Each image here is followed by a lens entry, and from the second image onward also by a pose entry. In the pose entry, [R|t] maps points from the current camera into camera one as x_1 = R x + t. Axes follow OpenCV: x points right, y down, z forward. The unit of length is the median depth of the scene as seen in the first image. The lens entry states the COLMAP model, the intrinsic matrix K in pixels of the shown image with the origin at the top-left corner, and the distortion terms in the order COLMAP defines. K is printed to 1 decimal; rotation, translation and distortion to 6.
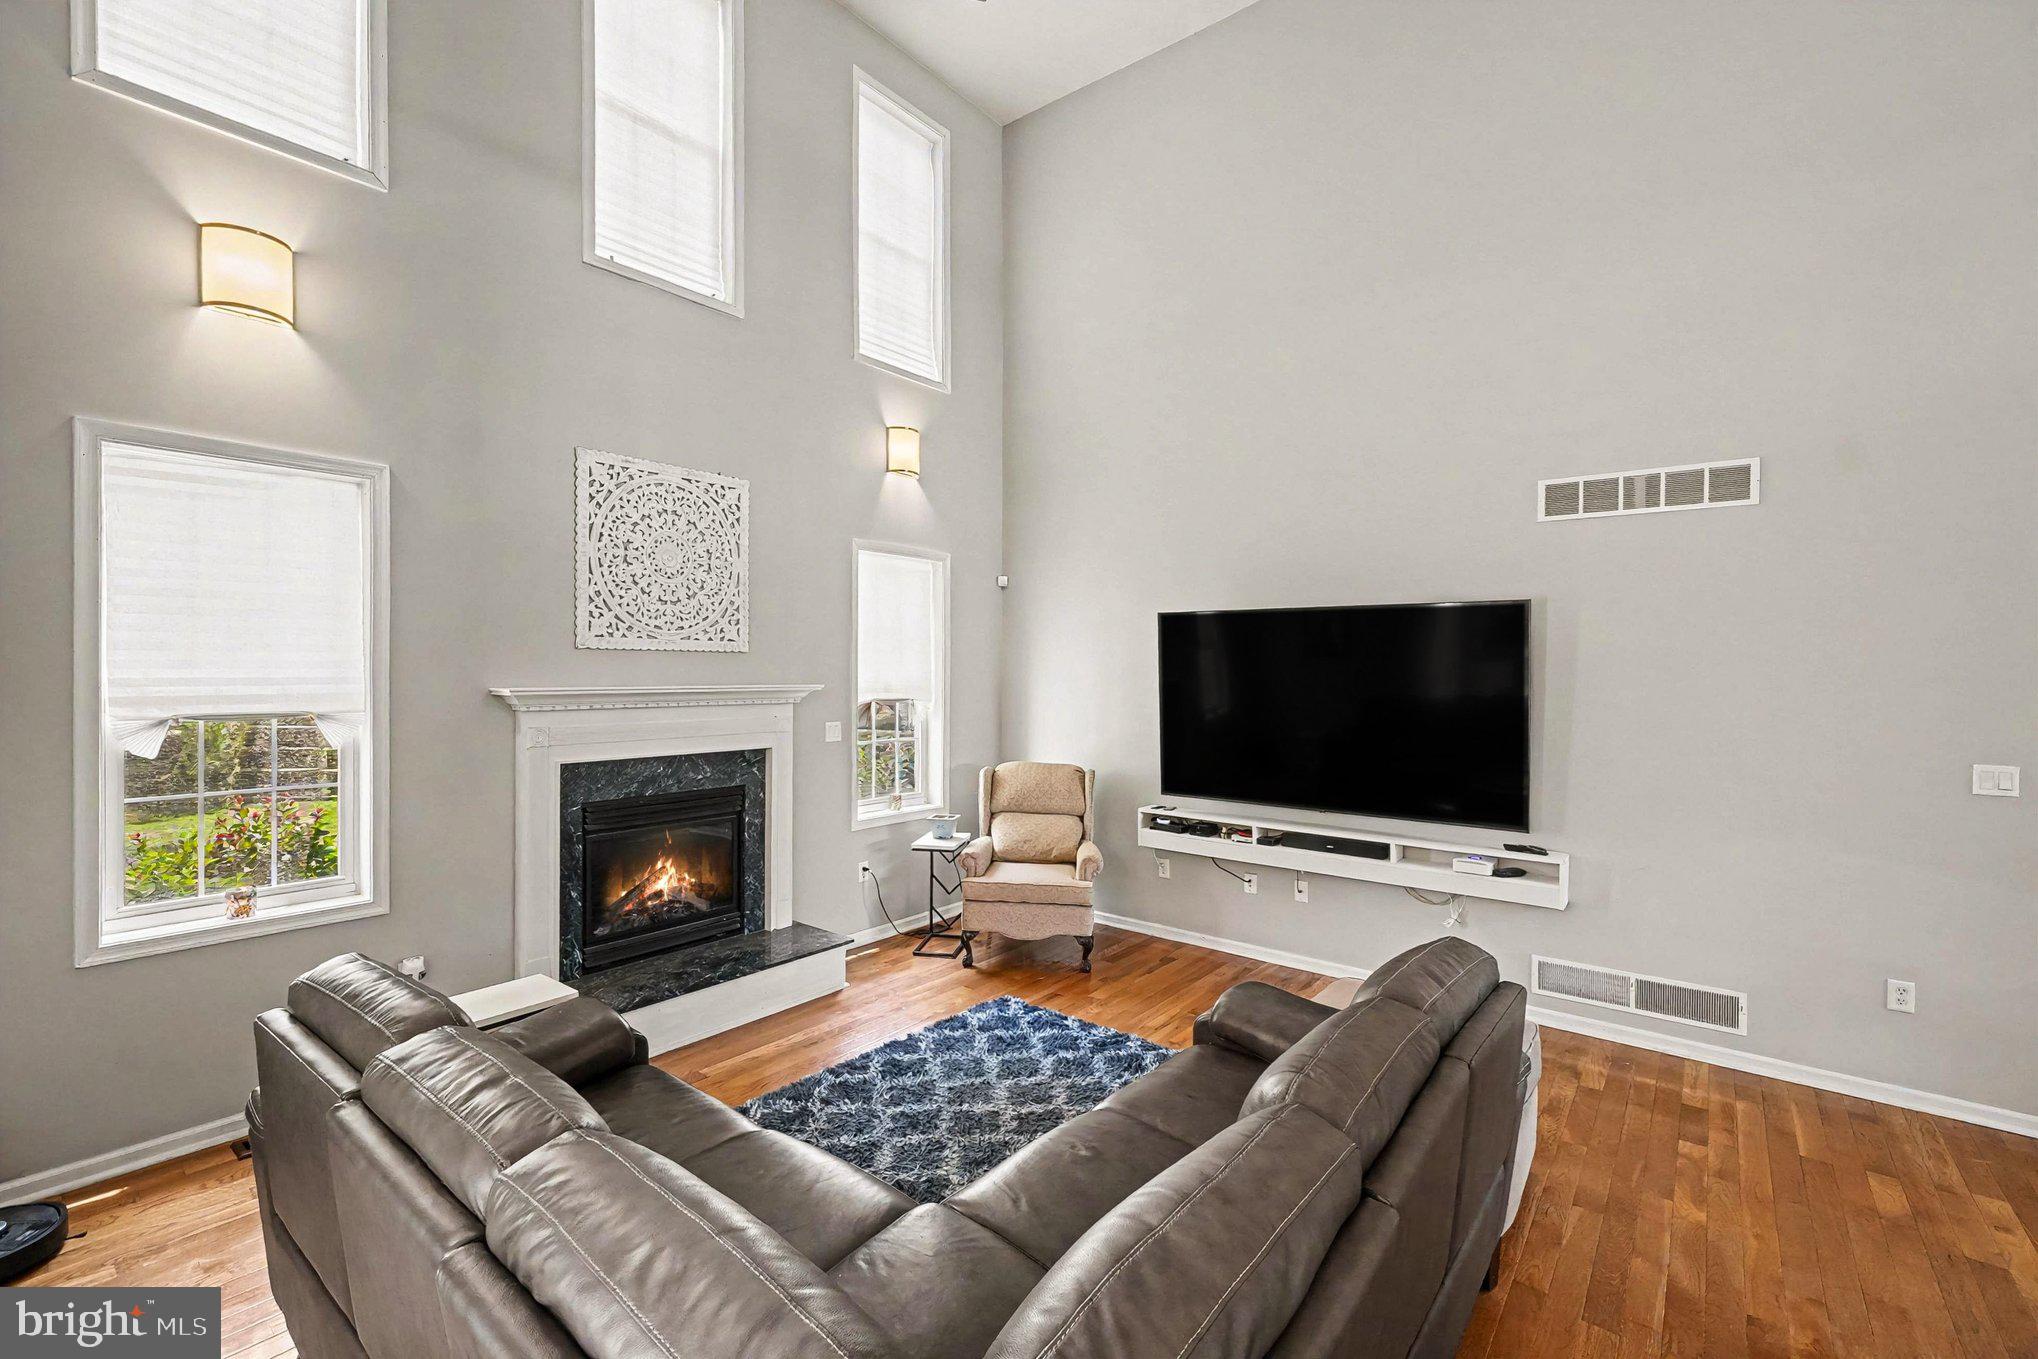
lens RADIAL K [[878.6, 0, 985.2], [0, 878.6, 683.0], [0, 0, 1]] dist [-0.009838, 0.001874]
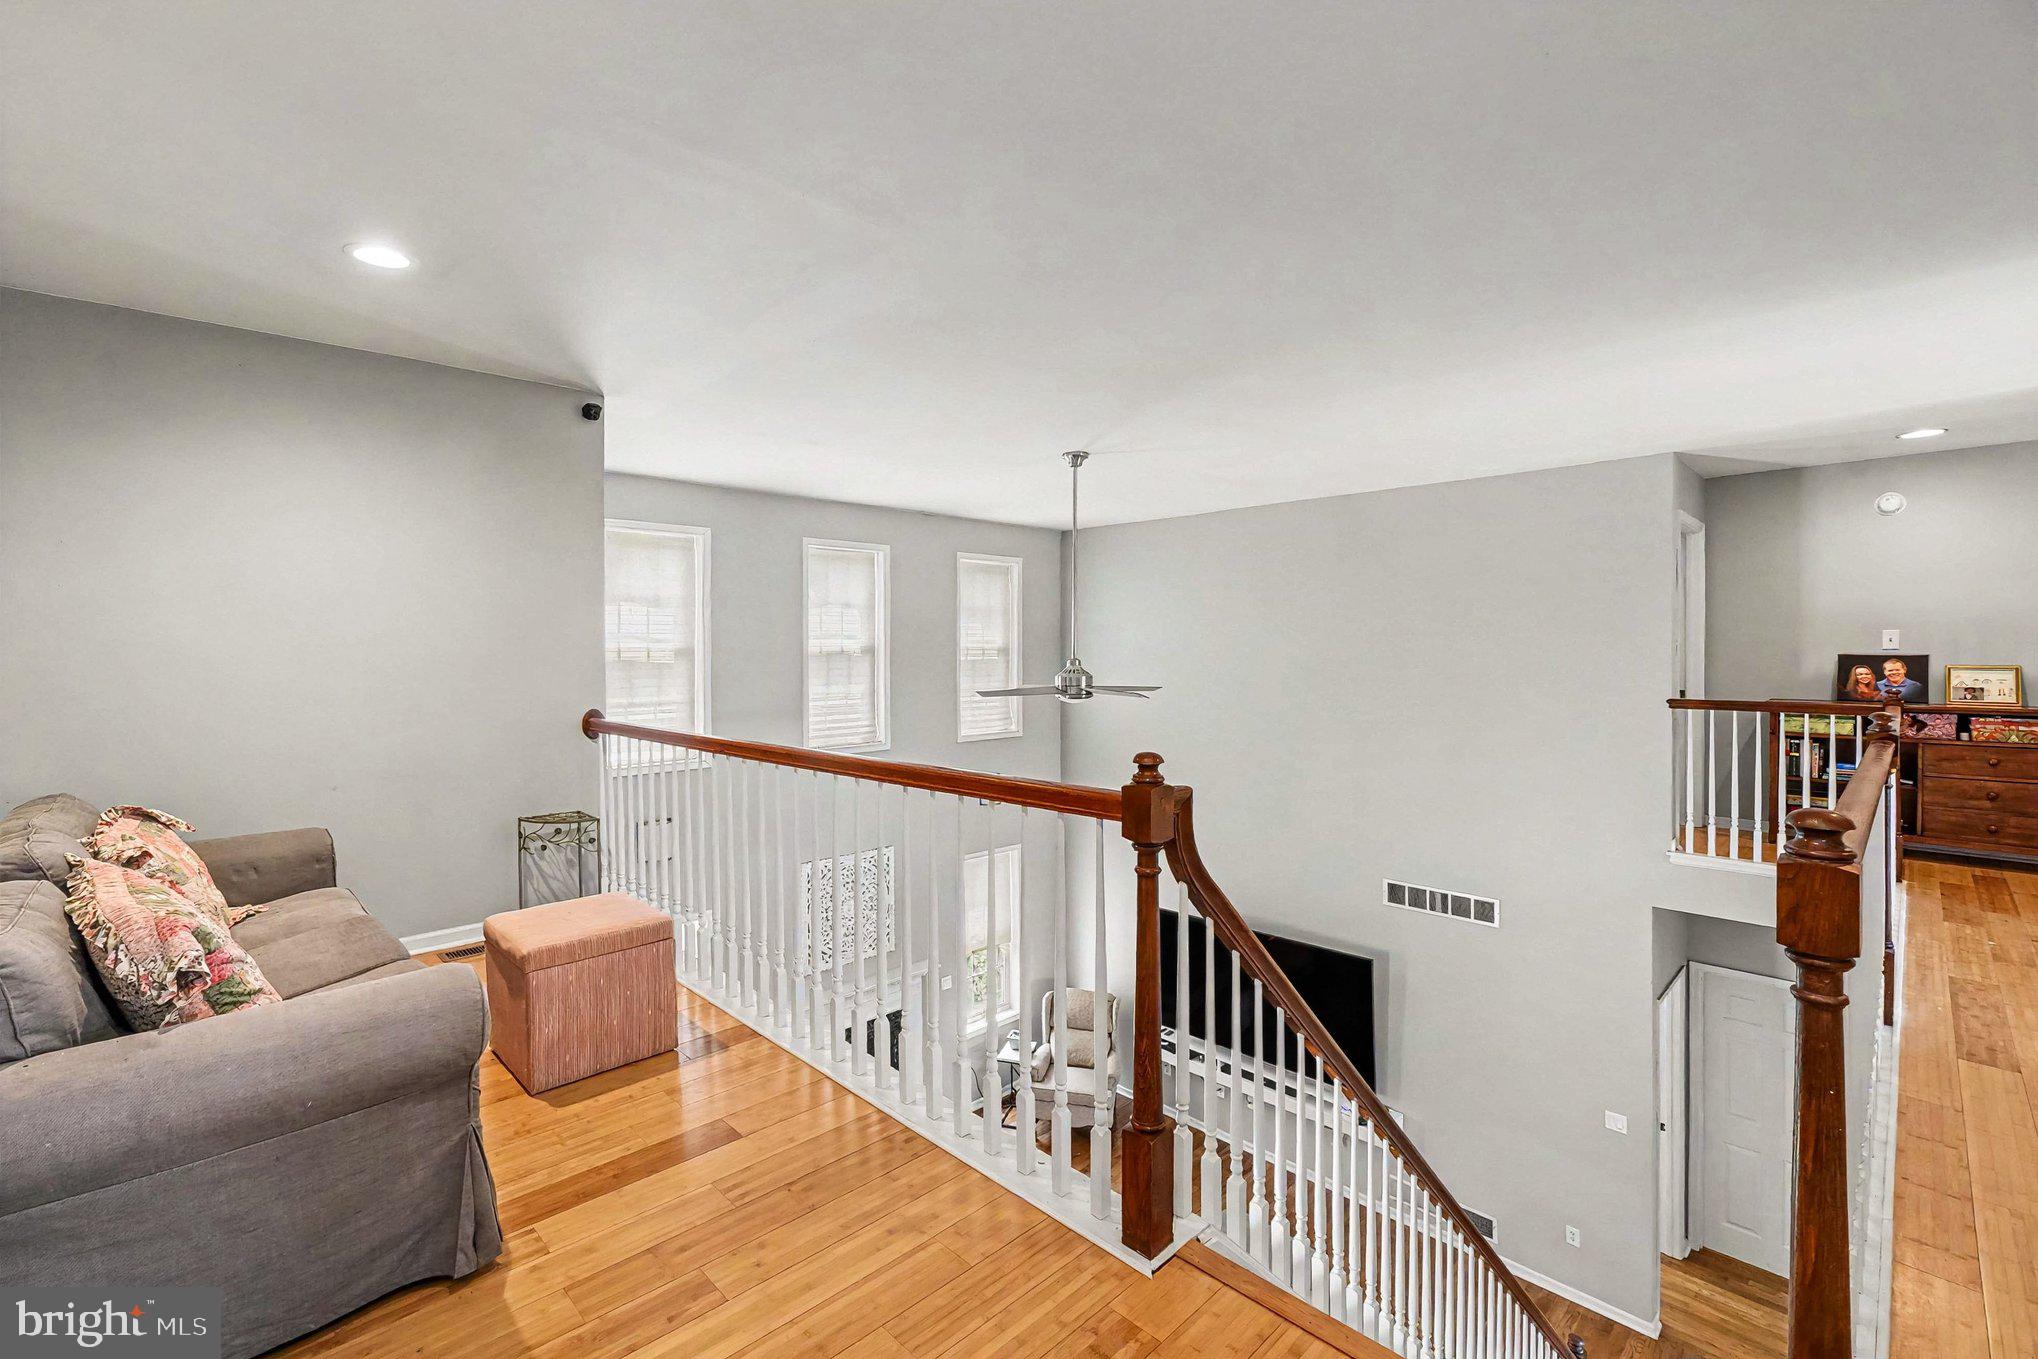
lens RADIAL K [[878.6, 0, 1011.6], [0, 878.6, 658.8], [0, 0, 1]] dist [-0.009838, 0.001874]
pose [[0.994822, -0.004192, -0.101546, 0.123353], [0.005335, 0.999925, 0.010988, -0.644650], [0.101493, -0.011472, 0.994770, -0.639719]]
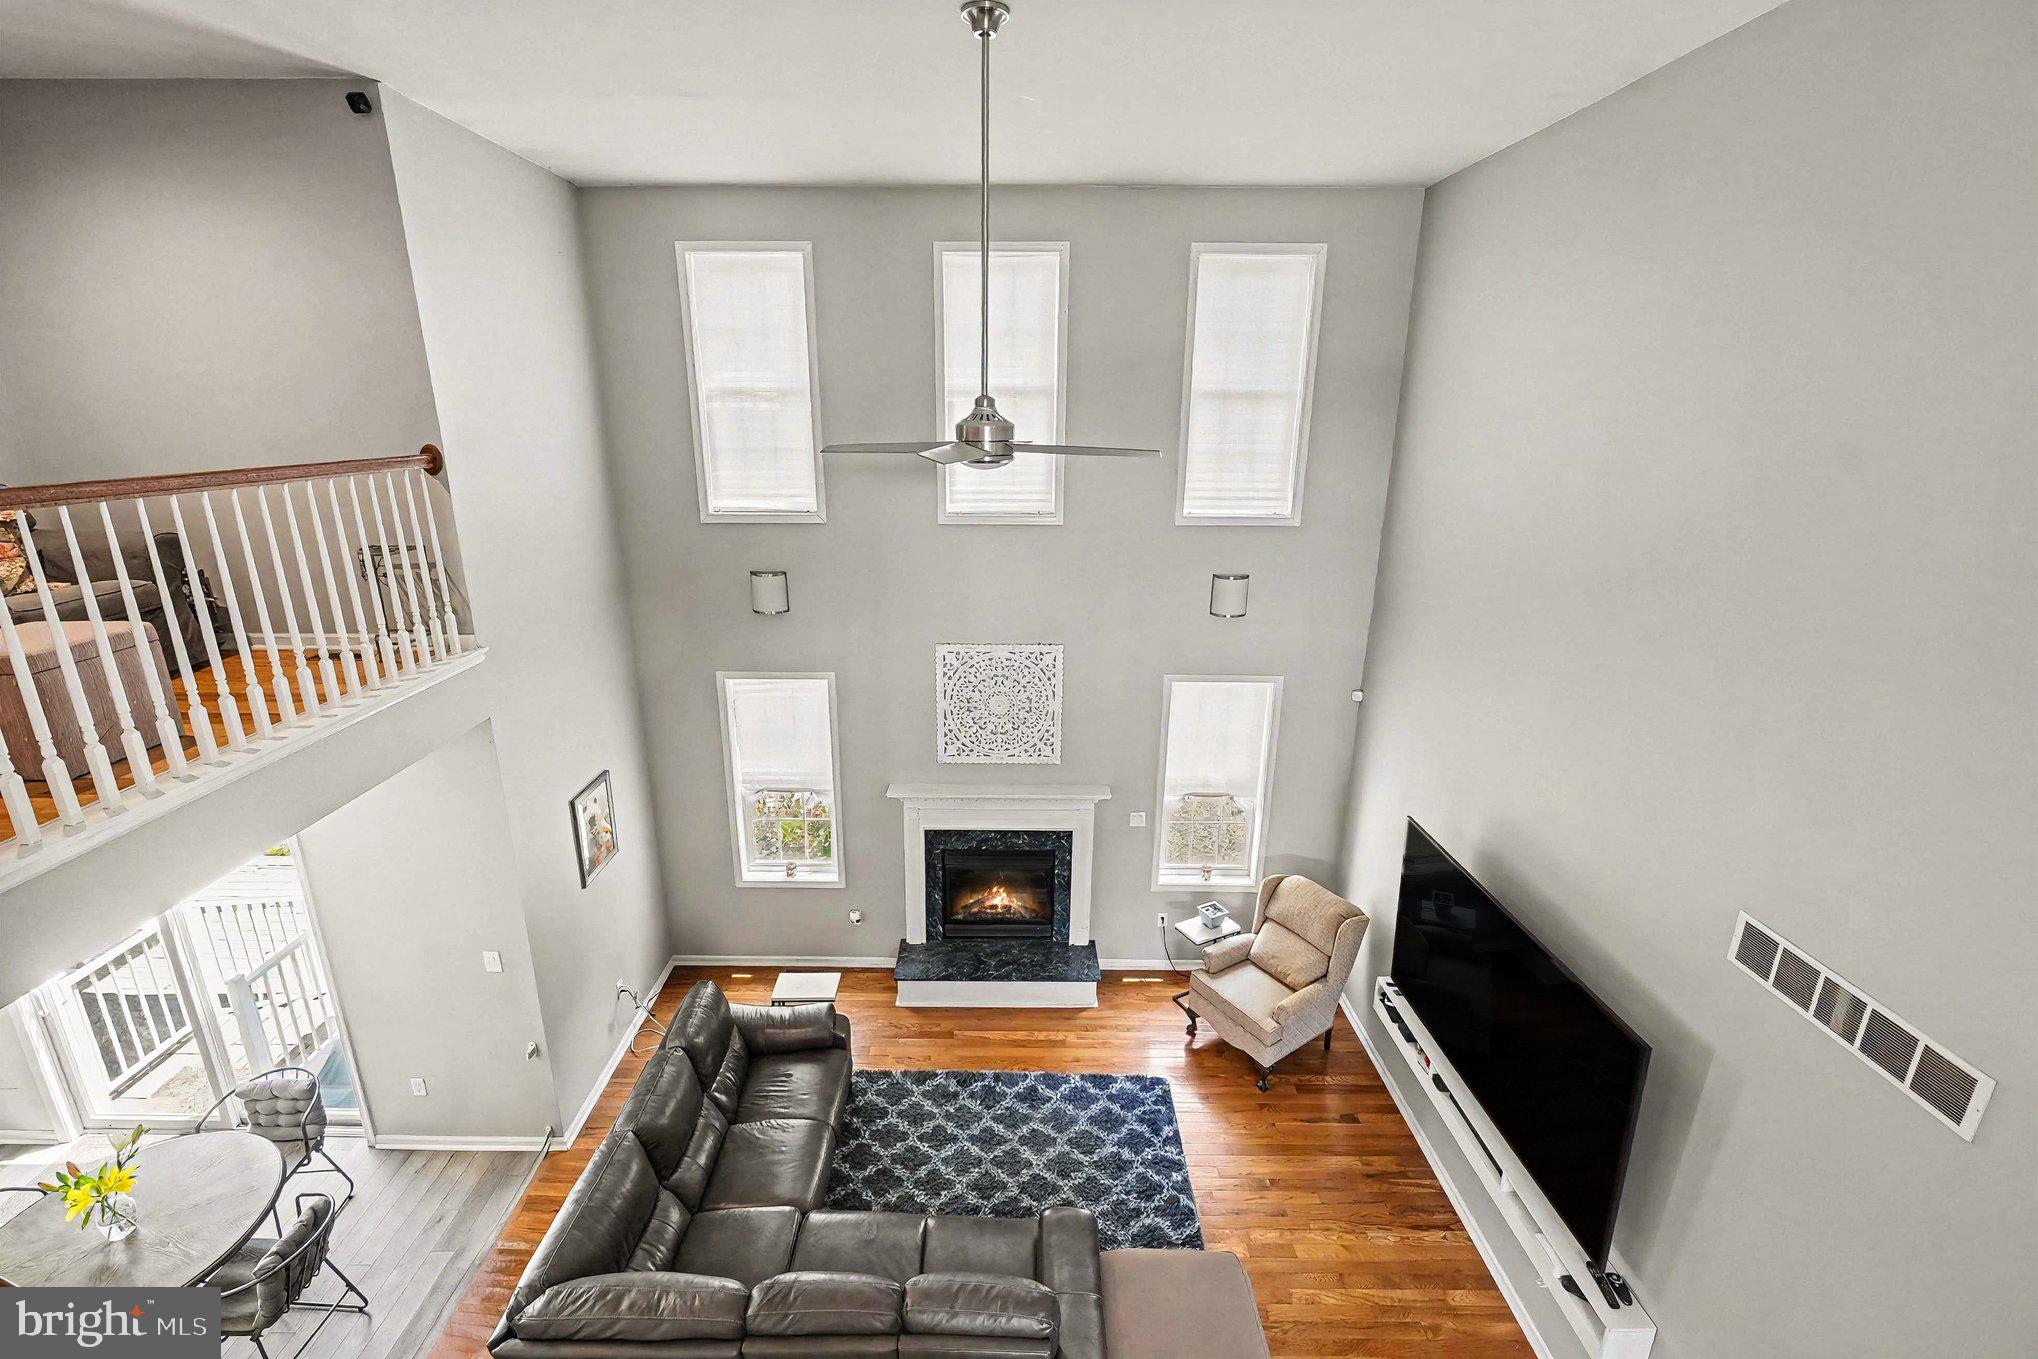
lens RADIAL K [[878.6, 0, 1006.2], [0, 878.6, 681.2], [0, 0, 1]] dist [-0.009838, 0.001874]
pose [[0.632754, 0.227035, -0.740322, 0.732118], [-0.003151, 0.956800, 0.290729, -0.613905], [0.774346, -0.181627, 0.606135, 0.126913]]
